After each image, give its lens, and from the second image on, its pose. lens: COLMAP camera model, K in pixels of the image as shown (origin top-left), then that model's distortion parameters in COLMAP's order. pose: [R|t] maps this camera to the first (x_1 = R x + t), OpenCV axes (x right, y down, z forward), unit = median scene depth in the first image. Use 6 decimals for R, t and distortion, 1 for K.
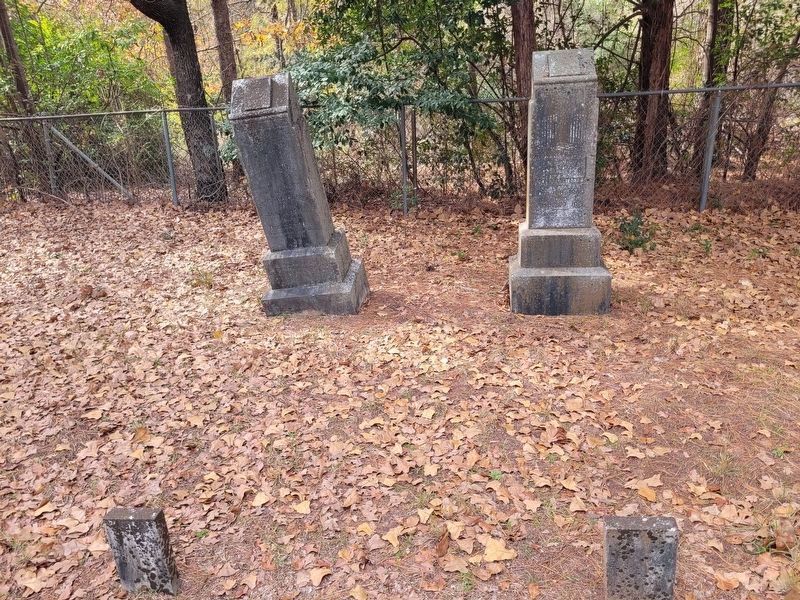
lens RADIAL K [[609.8, 0, 403.5], [0, 609.8, 299.8], [0, 0, 1]] dist [0.043458, 0.005286]
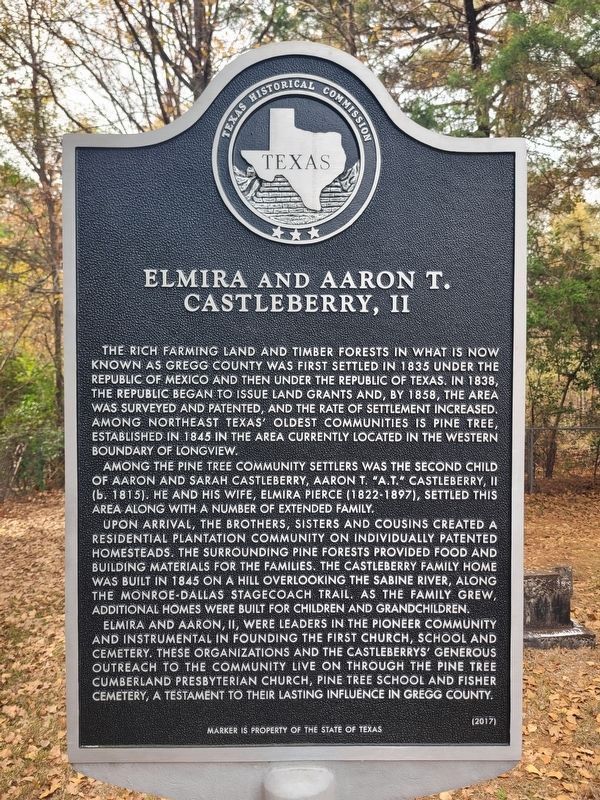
lens RADIAL K [[609.8, 0, 298.7], [0, 609.8, 407.3], [0, 0, 1]] dist [0.043458, 0.005286]
pose [[0.988298, 0.040629, 0.147026, -0.529682], [0.006879, 0.951021, -0.309049, 0.189868], [-0.152381, 0.306444, 0.939613, -0.750850]]
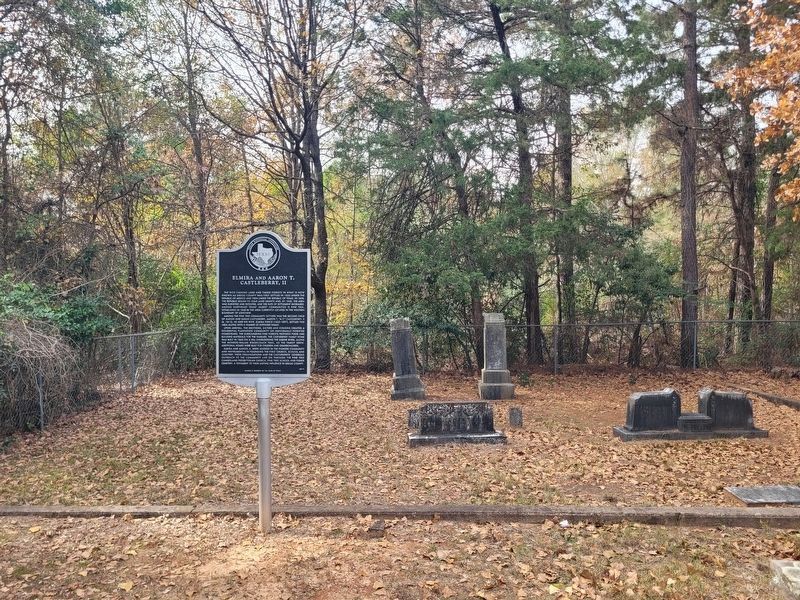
lens RADIAL K [[609.8, 0, 399.6], [0, 609.8, 293.9], [0, 0, 1]] dist [0.043458, 0.005286]
pose [[0.995031, 0.043319, 0.089652, -0.384166], [-0.010651, 0.941542, -0.336727, 0.420328], [-0.098997, 0.334099, 0.937325, -1.447293]]
